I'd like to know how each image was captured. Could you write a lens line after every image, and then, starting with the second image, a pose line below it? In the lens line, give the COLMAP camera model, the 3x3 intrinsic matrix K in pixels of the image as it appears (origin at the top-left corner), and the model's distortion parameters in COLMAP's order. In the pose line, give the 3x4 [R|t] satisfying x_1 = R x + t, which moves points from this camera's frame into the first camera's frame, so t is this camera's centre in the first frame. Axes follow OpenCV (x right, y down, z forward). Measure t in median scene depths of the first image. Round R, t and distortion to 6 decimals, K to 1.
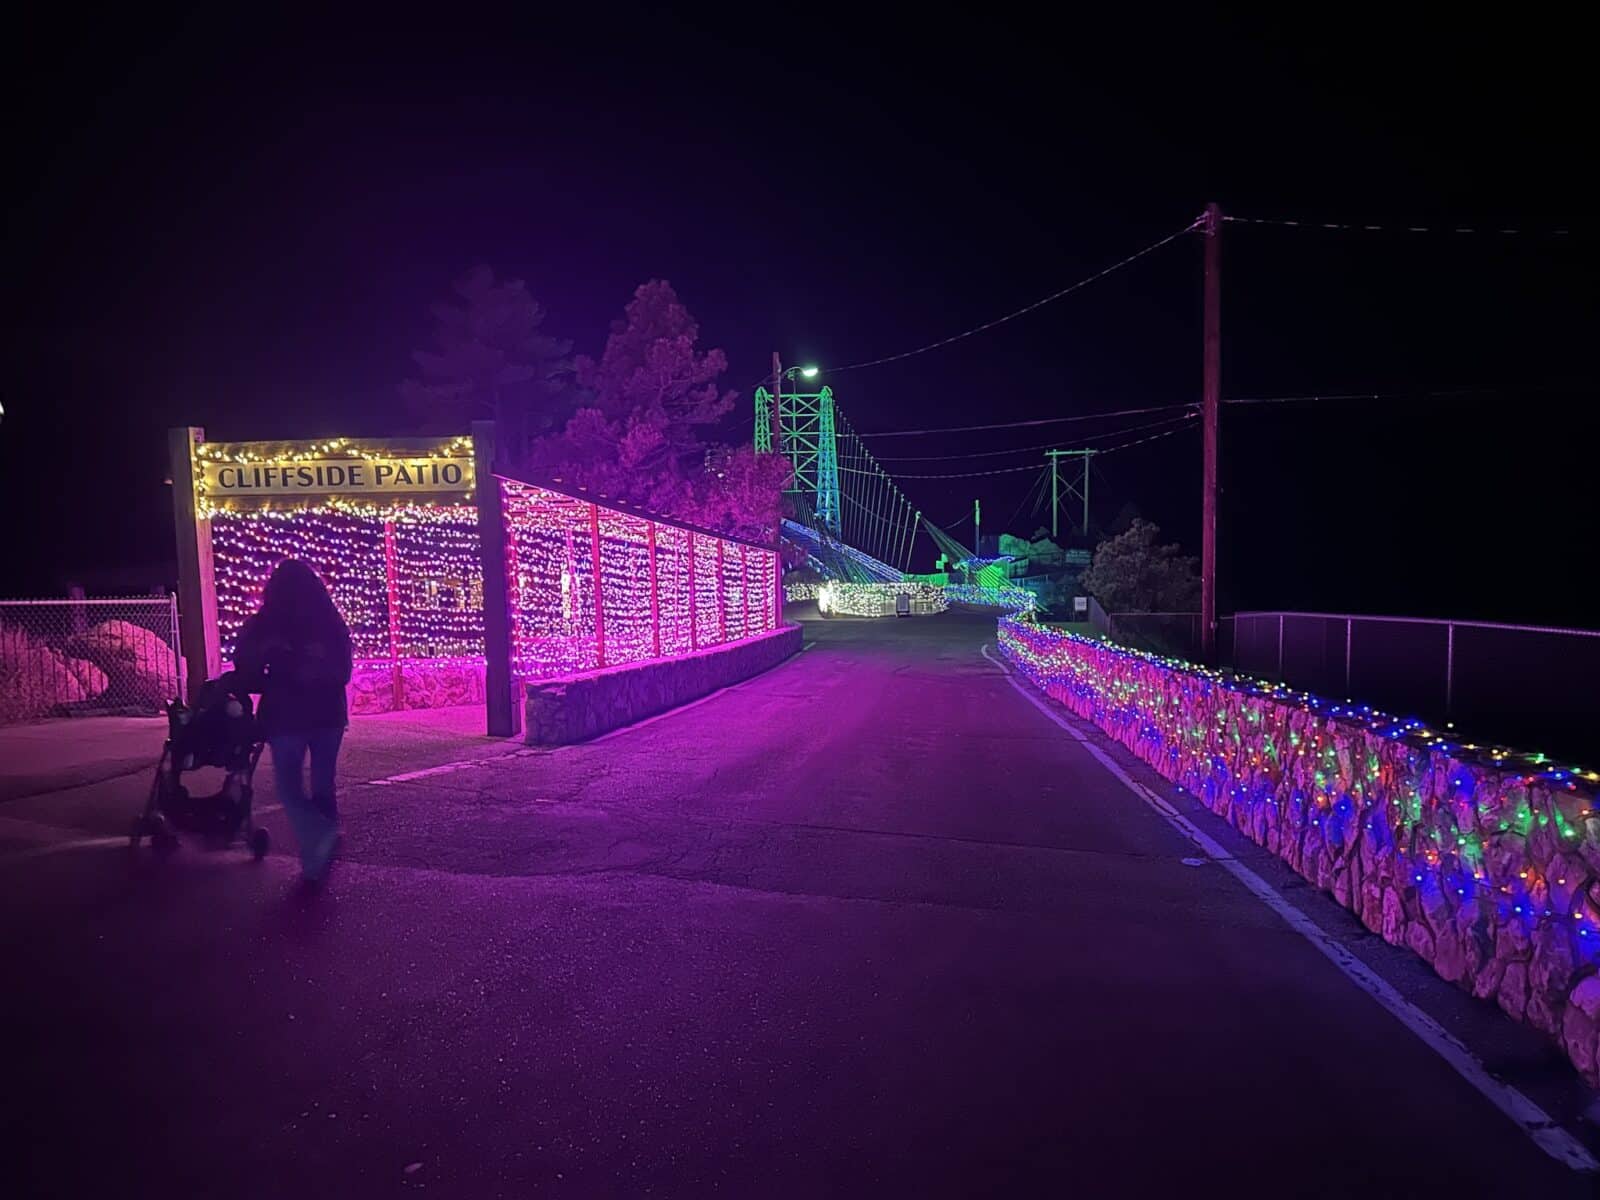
lens RADIAL K [[1117.4, 0, 800.0], [0, 1117.4, 600.0], [0, 0, 1]] dist [-0.000437, -0.000888]
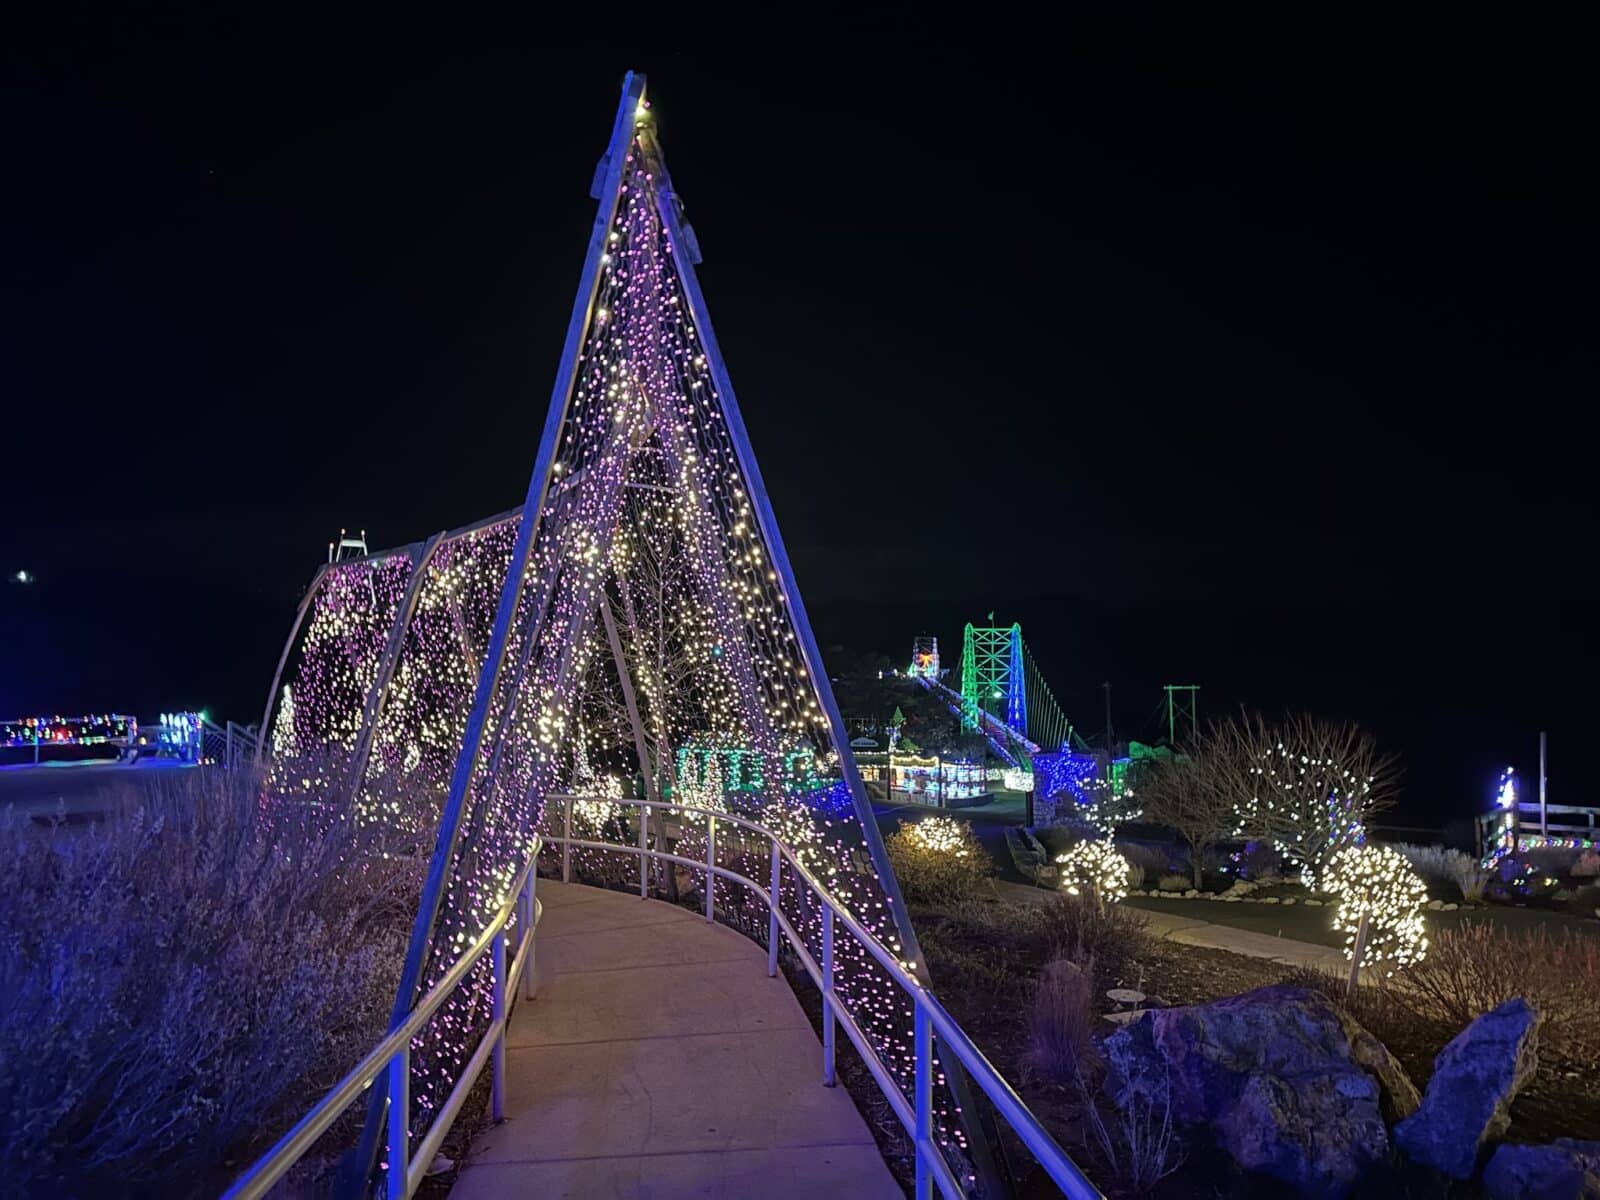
lens RADIAL K [[1119.1, 0, 800.0], [0, 1119.1, 600.0], [0, 0, 1]] dist [0.073466, 0.000151]
pose [[0.984421, 0.013797, -0.175287, 0.003591], [-0.039876, 0.988459, -0.146146, -0.007056], [0.171248, 0.150859, 0.973610, -0.563151]]
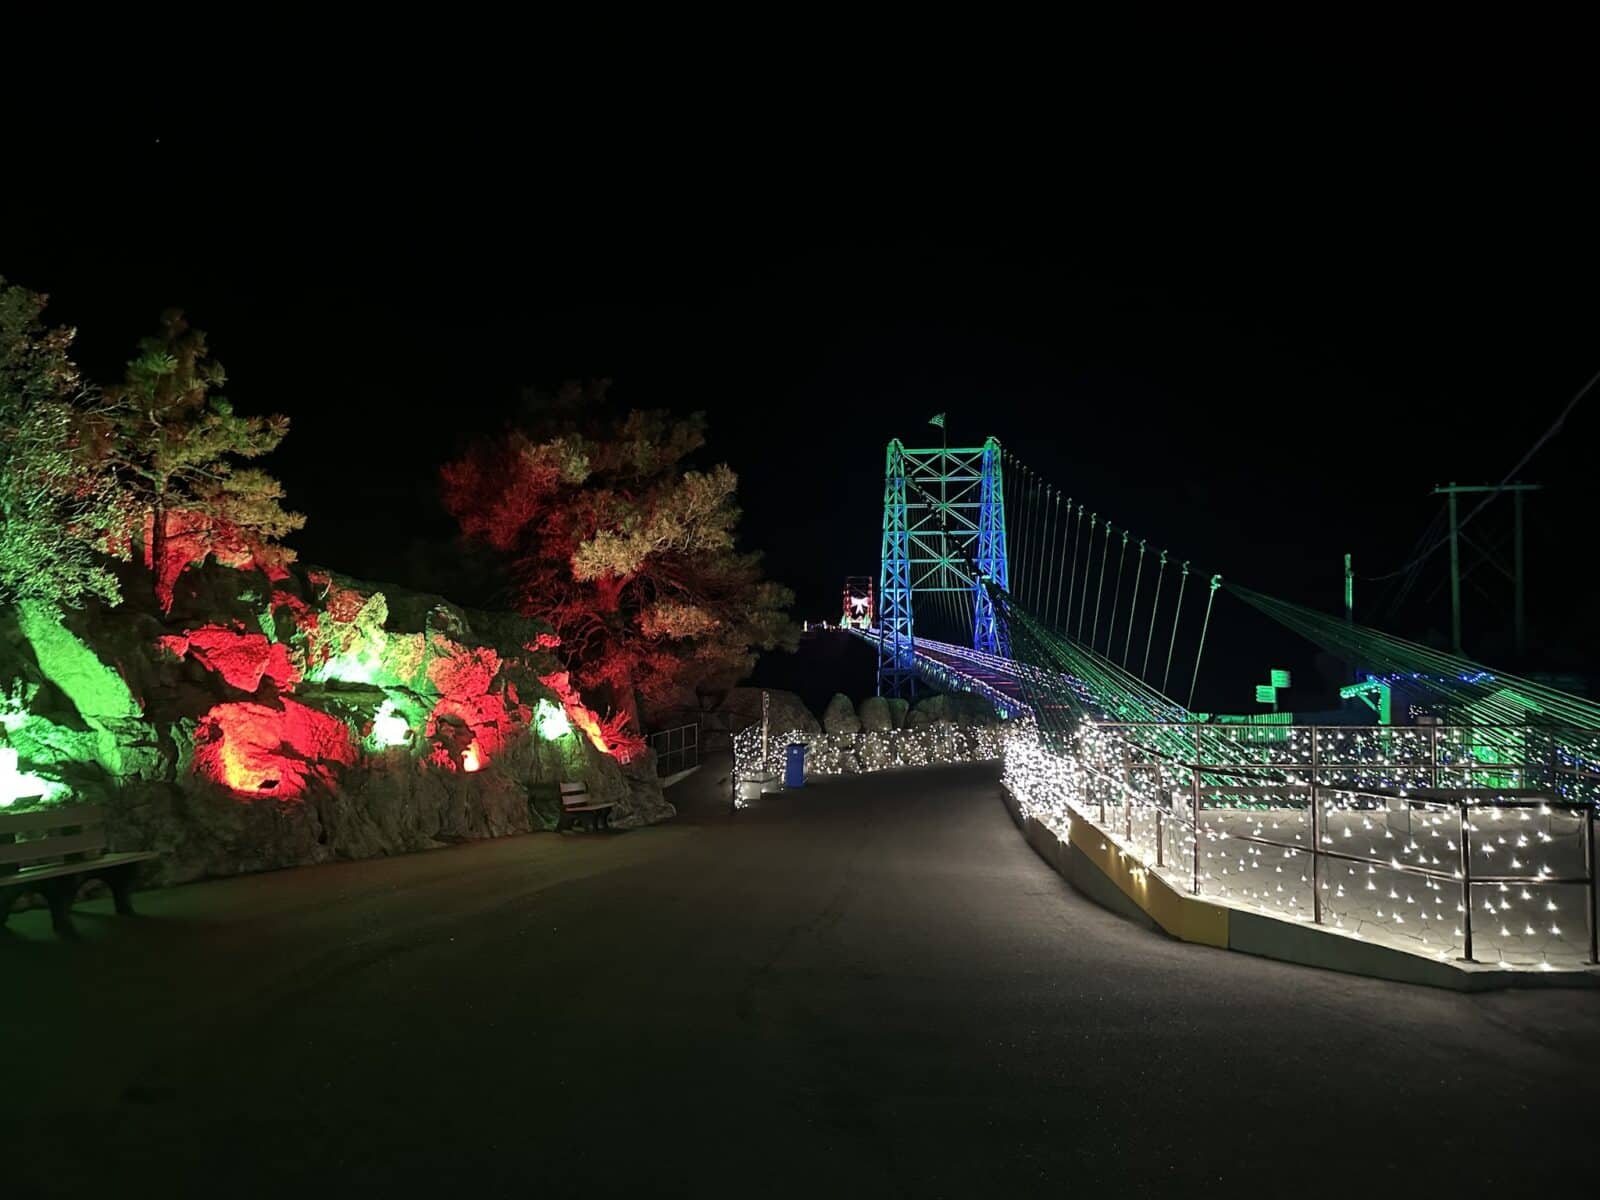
lens RADIAL K [[1117.4, 0, 800.0], [0, 1117.4, 600.0], [0, 0, 1]] dist [-0.000437, -0.000888]
pose [[0.991051, 0.019649, -0.132027, -0.000946], [-0.036551, 0.991250, -0.126840, -0.004656], [0.128380, 0.130531, 0.983097, 0.457125]]
